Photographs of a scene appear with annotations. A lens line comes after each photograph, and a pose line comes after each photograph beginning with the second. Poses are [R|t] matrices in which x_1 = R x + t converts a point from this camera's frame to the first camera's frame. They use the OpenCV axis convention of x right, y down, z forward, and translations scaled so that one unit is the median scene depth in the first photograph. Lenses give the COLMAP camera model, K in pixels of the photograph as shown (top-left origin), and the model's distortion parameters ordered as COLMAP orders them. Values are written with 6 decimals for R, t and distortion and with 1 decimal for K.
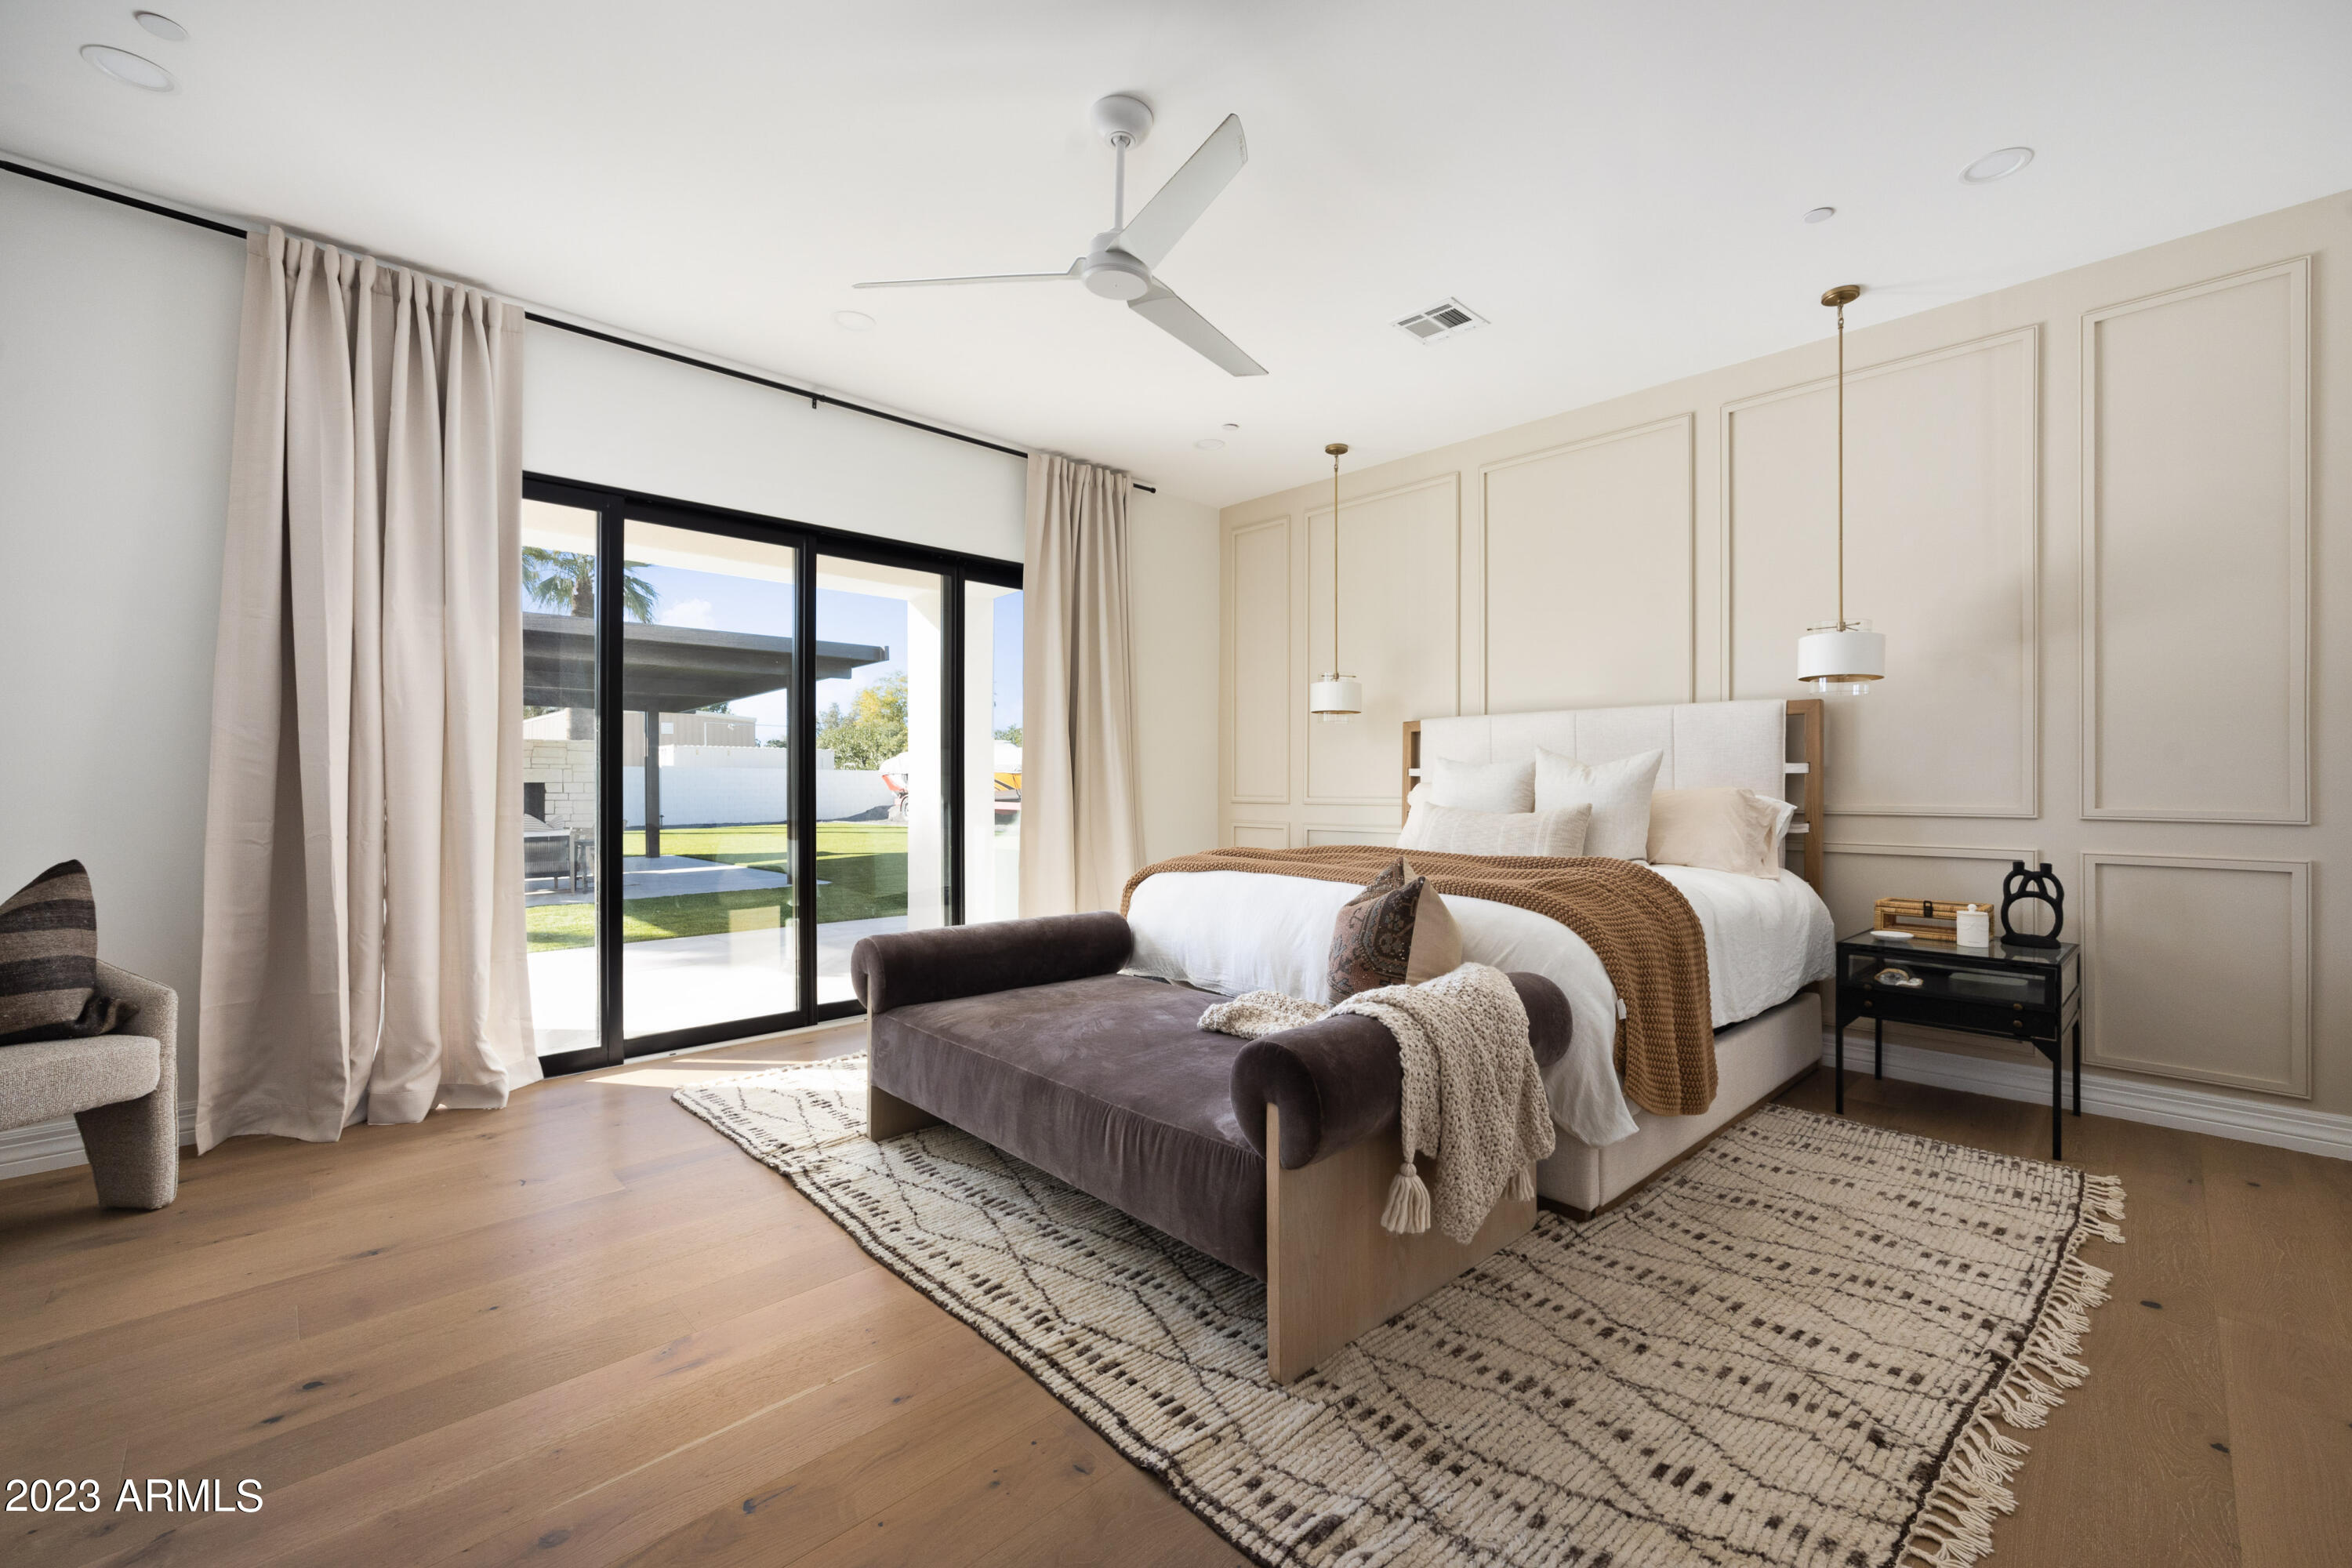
lens RADIAL K [[932.1, 0, 1159.5], [0, 932.1, 787.4], [0, 0, 1]] dist [-0.012012, 0.002476]
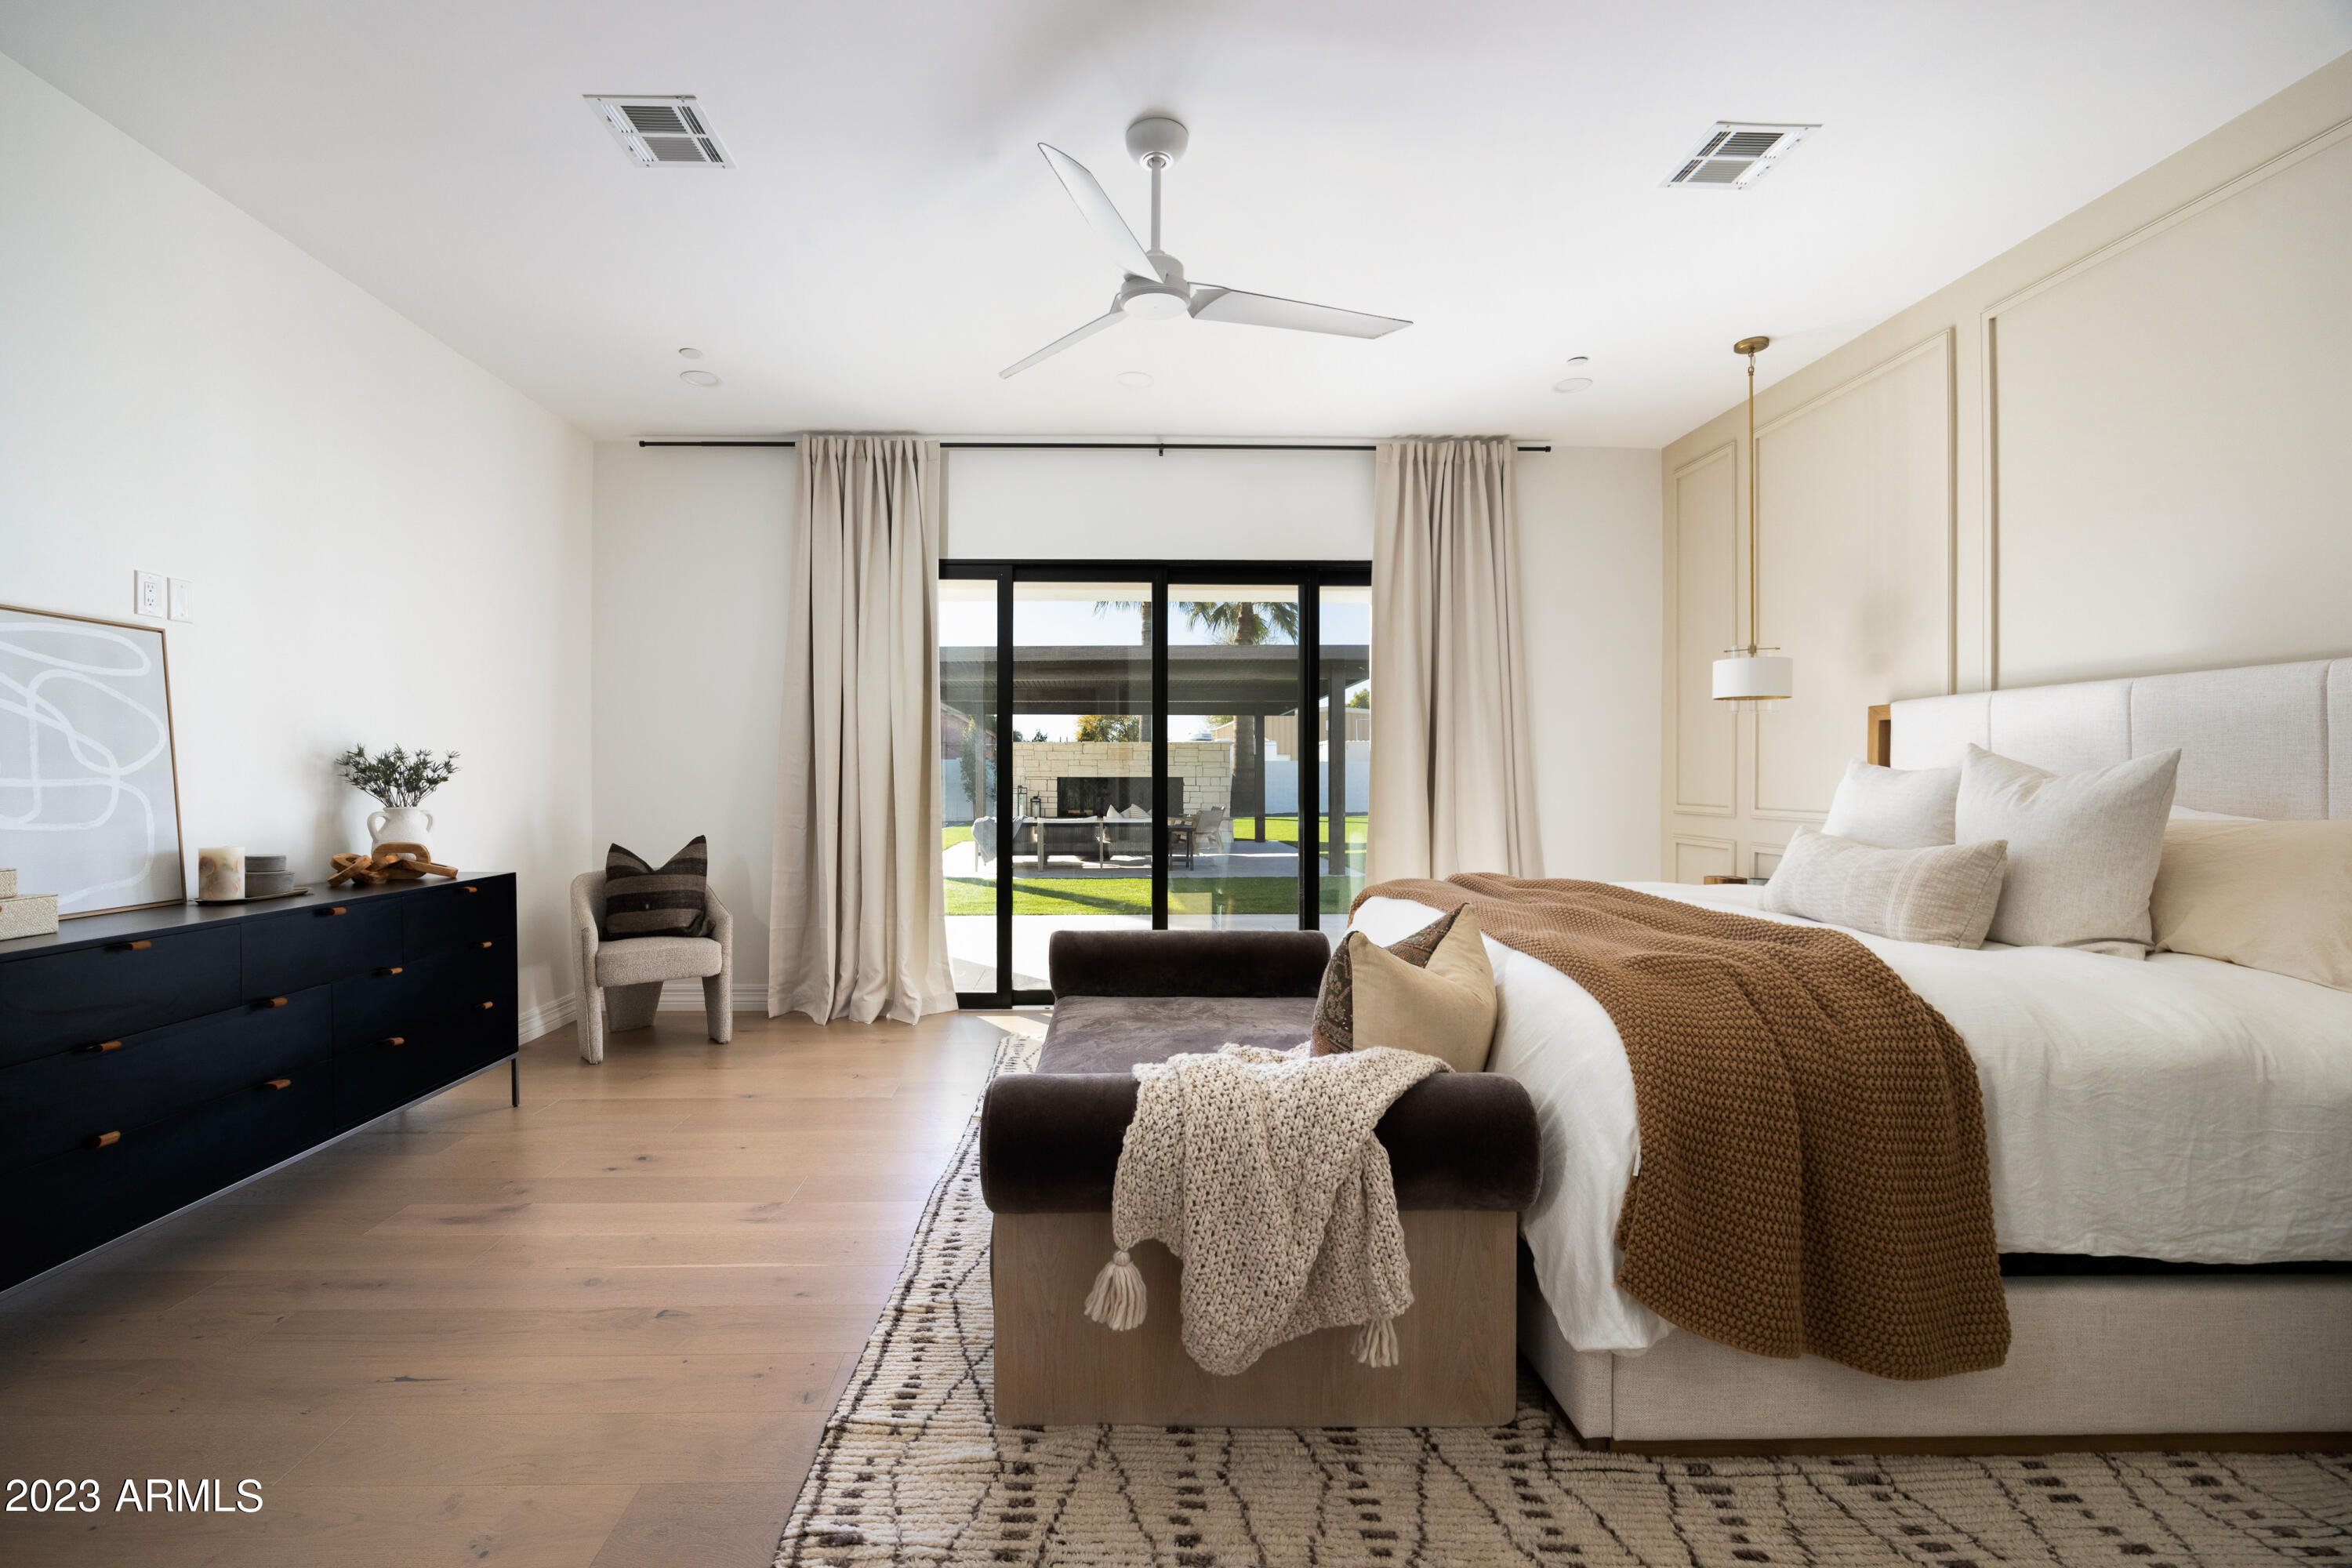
lens RADIAL K [[932.1, 0, 1155.3], [0, 932.1, 775.6], [0, 0, 1]] dist [-0.012012, 0.002476]
pose [[0.751423, 0.001138, -0.659820, 0.500720], [-0.000691, 0.999999, 0.000939, -0.029016], [0.659821, -0.000250, 0.751423, 0.197410]]
